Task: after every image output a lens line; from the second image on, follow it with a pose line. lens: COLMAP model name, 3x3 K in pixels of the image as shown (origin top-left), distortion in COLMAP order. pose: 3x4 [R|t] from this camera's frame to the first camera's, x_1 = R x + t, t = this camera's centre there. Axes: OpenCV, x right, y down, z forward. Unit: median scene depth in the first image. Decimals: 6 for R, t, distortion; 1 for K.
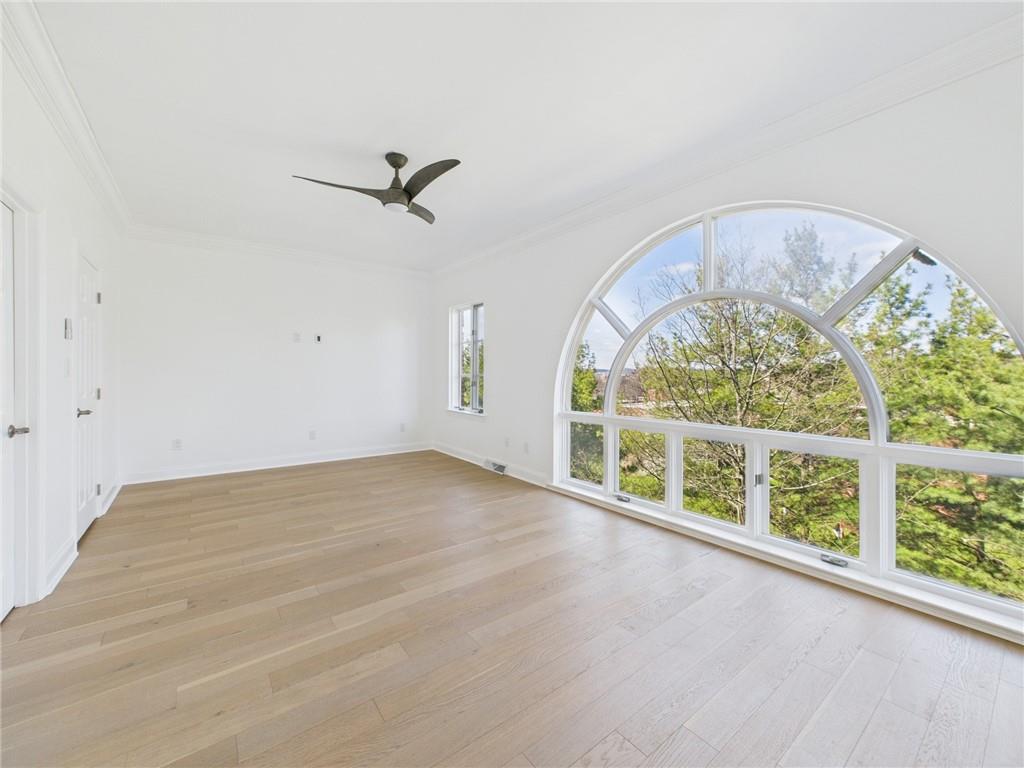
lens RADIAL K [[412.5, 0, 511.4], [0, 412.5, 389.0], [0, 0, 1]] dist [0.001170, 0.000044]
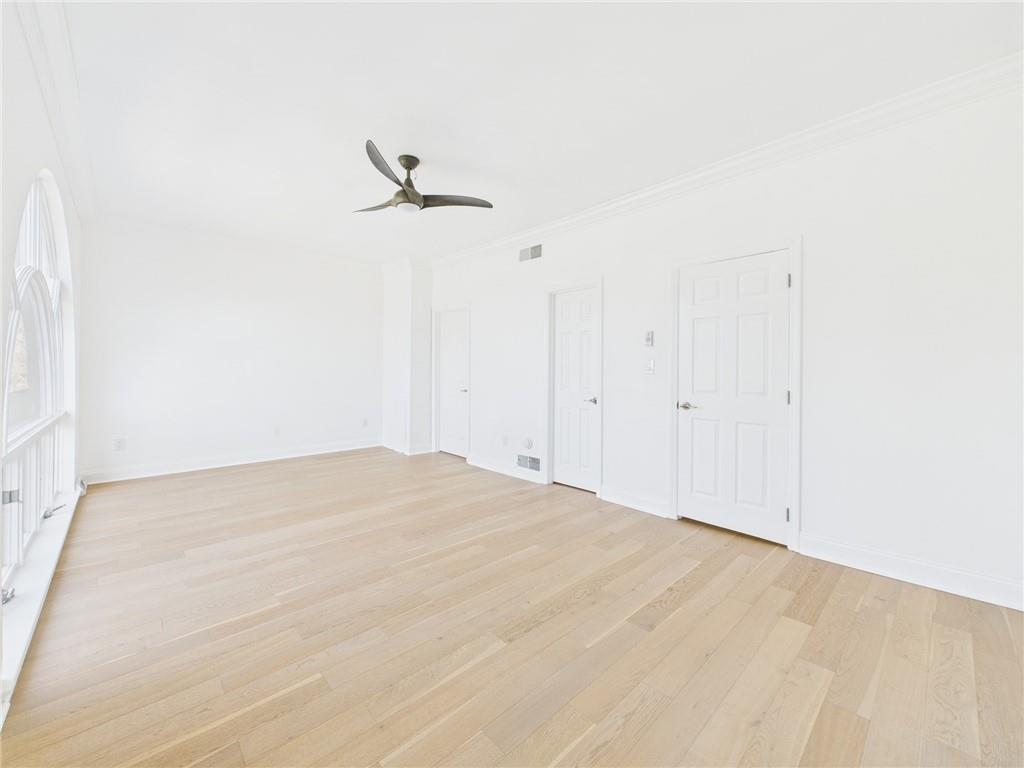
lens RADIAL K [[414.5, 0, 513.5], [0, 414.5, 375.5], [0, 0, 1]] dist [0.000081, -0.000076]
pose [[-0.994277, -0.003814, -0.106765, -0.411554], [-0.008898, 0.998847, 0.047185, -0.069367], [0.106462, 0.047865, -0.993164, 1.919632]]
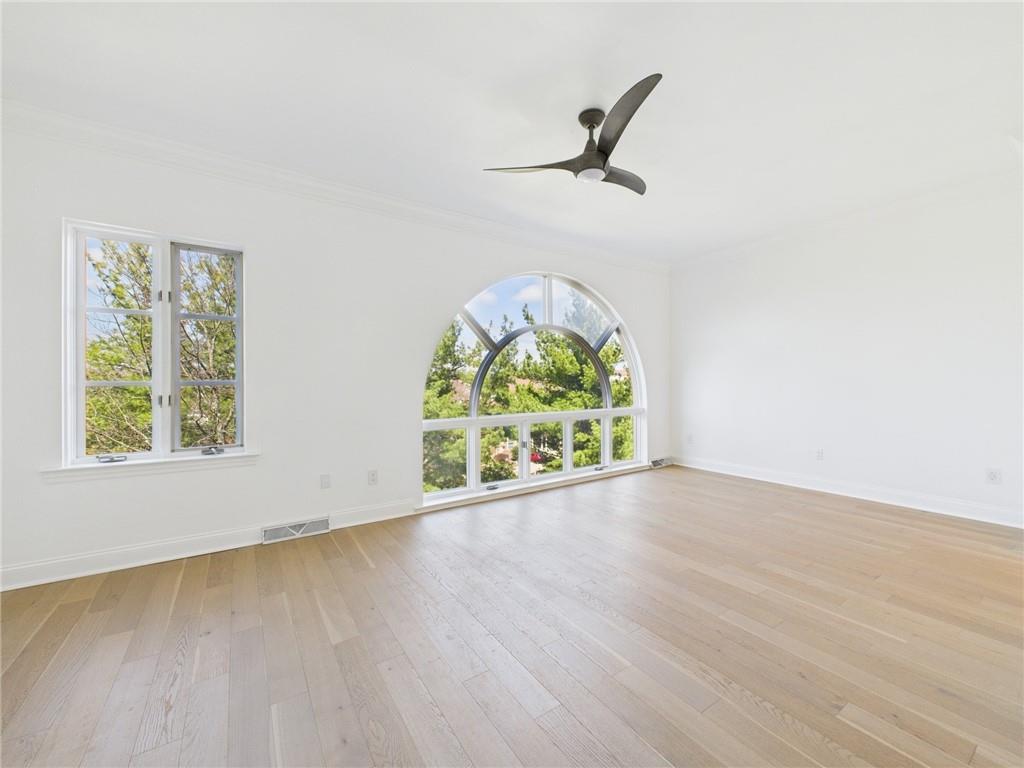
lens RADIAL K [[408.5, 0, 512.0], [0, 408.5, 384.0], [0, 0, 1]] dist [-0.000107, 0.000180]
pose [[0.061518, -0.006515, 0.998085, -1.045163], [0.038761, 0.999240, 0.004133, -0.033648], [-0.997353, 0.038432, 0.061723, 1.038842]]
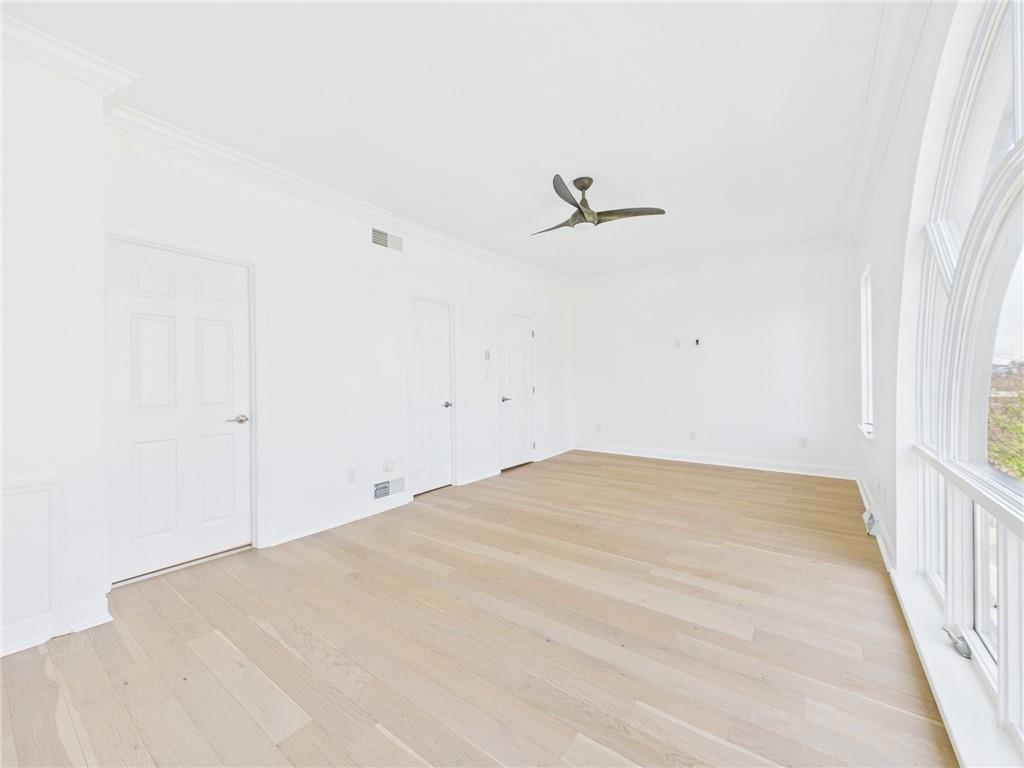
lens RADIAL K [[412.5, 0, 511.4], [0, 412.5, 389.0], [0, 0, 1]] dist [0.001170, 0.000044]
pose [[0.282603, 0.022319, -0.958977, 0.673083], [-0.024371, 0.999574, 0.016081, -0.017696], [0.958927, 0.018827, 0.283027, 0.459887]]
